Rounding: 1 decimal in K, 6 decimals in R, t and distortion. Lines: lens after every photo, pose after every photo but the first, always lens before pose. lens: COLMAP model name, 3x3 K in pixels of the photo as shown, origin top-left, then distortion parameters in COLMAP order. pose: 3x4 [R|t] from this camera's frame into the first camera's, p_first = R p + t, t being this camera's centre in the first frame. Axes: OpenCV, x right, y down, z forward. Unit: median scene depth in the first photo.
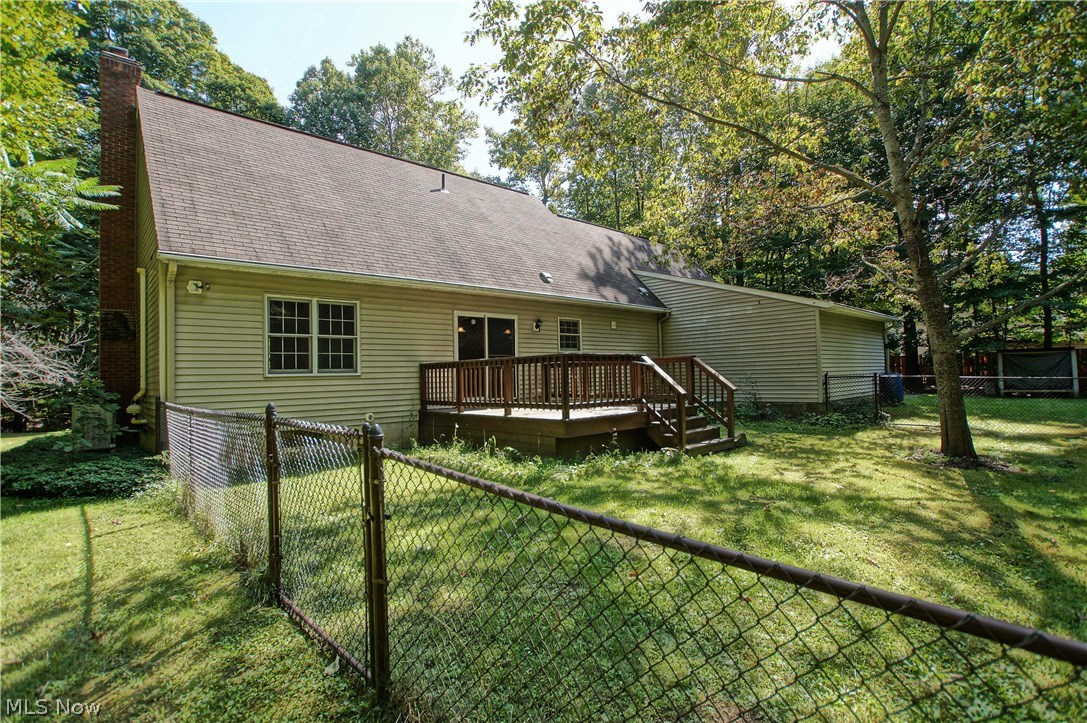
lens RADIAL K [[534.6, 0, 546.9], [0, 534.6, 360.3], [0, 0, 1]] dist [-0.063749, 0.031391]
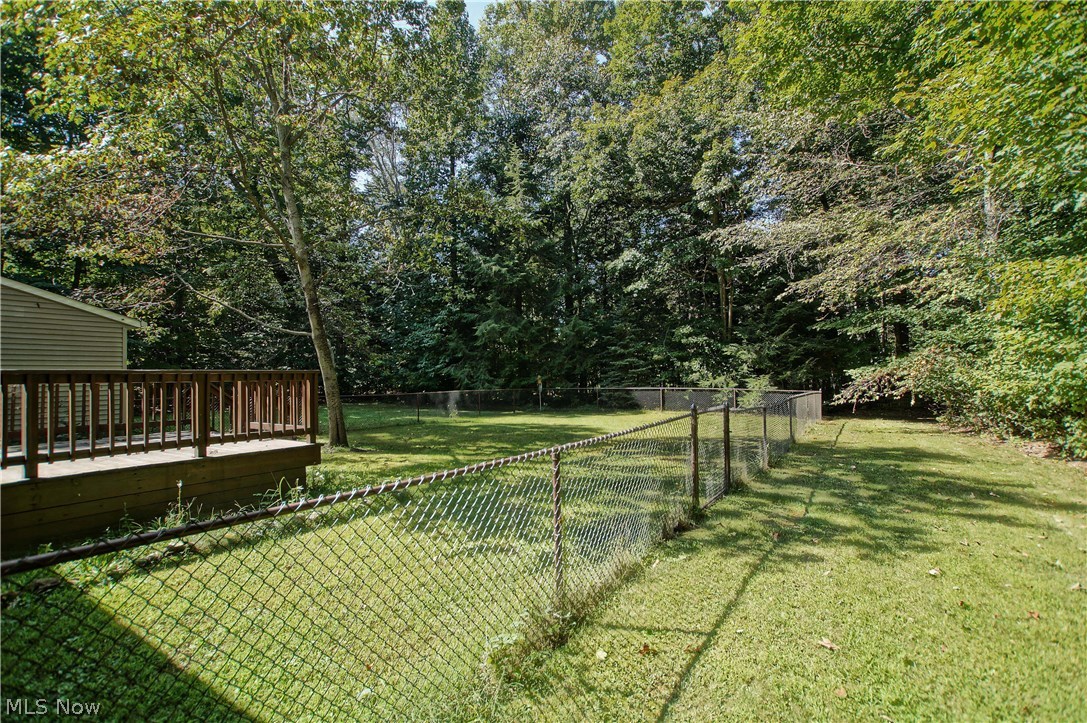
lens RADIAL K [[534.6, 0, 546.9], [0, 534.6, 360.3], [0, 0, 1]] dist [-0.063749, 0.031391]
pose [[-0.251609, 0.024676, 0.967514, -1.919769], [0.006141, 0.999695, -0.023900, -0.008364], [-0.967810, -0.000072, -0.251683, 1.758909]]
